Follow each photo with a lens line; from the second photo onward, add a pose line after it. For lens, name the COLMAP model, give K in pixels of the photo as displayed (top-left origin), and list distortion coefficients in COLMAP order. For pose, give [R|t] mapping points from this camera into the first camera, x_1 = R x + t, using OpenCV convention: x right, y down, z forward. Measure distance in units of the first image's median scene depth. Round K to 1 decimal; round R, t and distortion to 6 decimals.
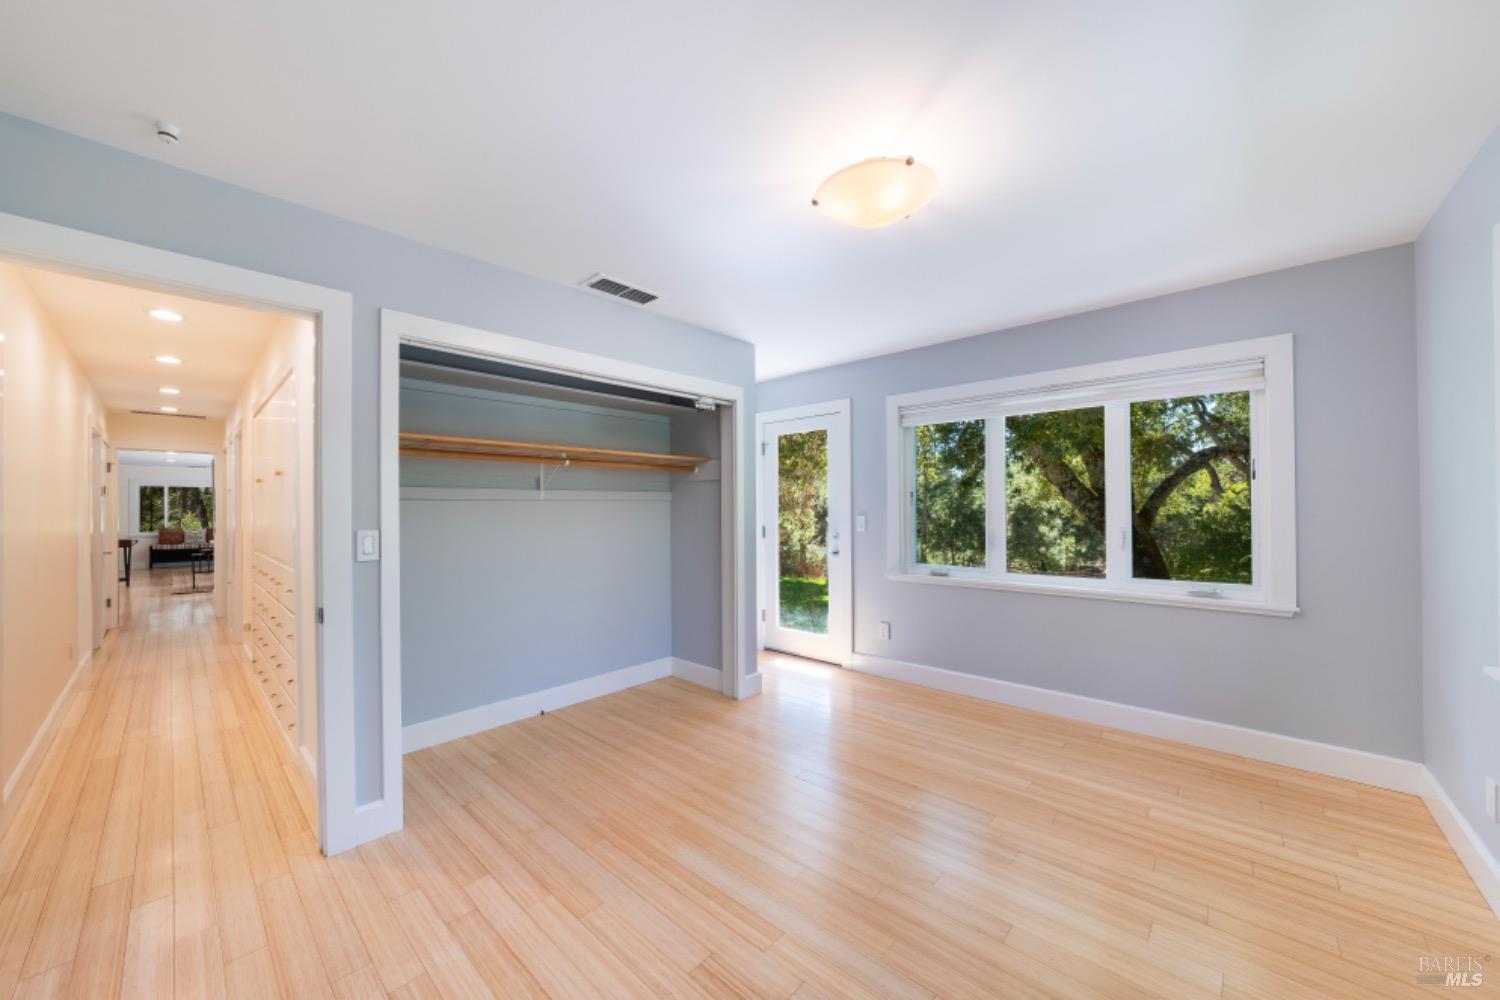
lens RADIAL K [[532.2, 0, 759.0], [0, 532.2, 505.2], [0, 0, 1]] dist [-0.000859, 0.000063]
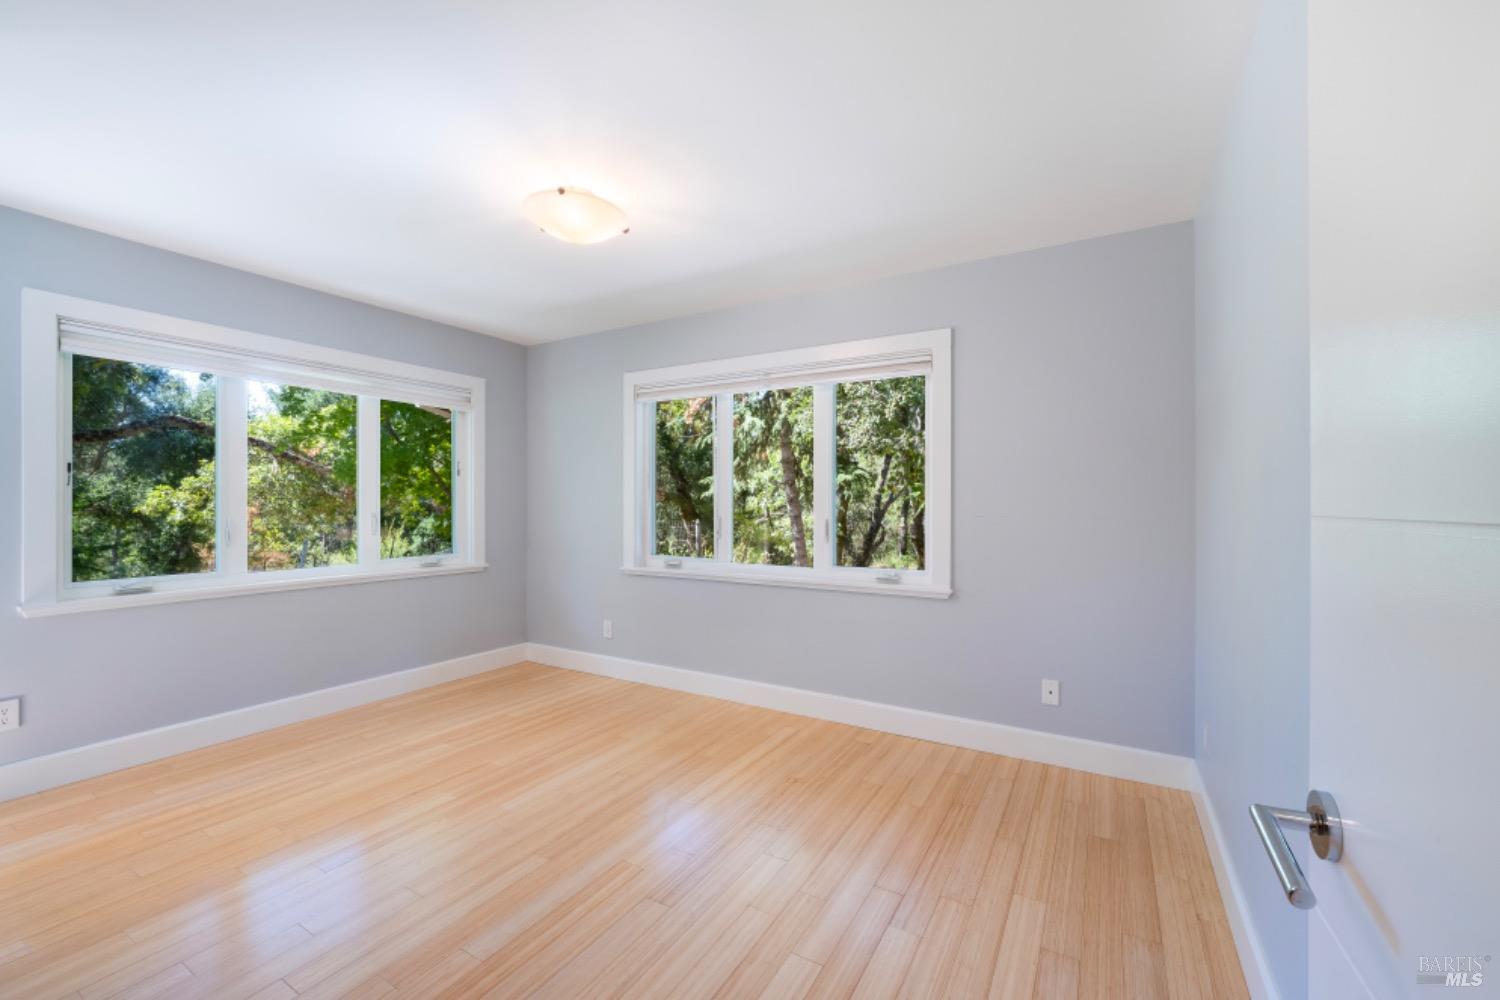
lens RADIAL K [[600.5, 0, 748.1], [0, 600.5, 506.4], [0, 0, 1]] dist [-0.009733, 0.003877]
pose [[-0.160729, -0.006150, 0.986979, -0.746606], [-0.015128, 0.999878, 0.003767, 0.012390], [-0.986883, -0.014325, -0.160802, 0.534743]]
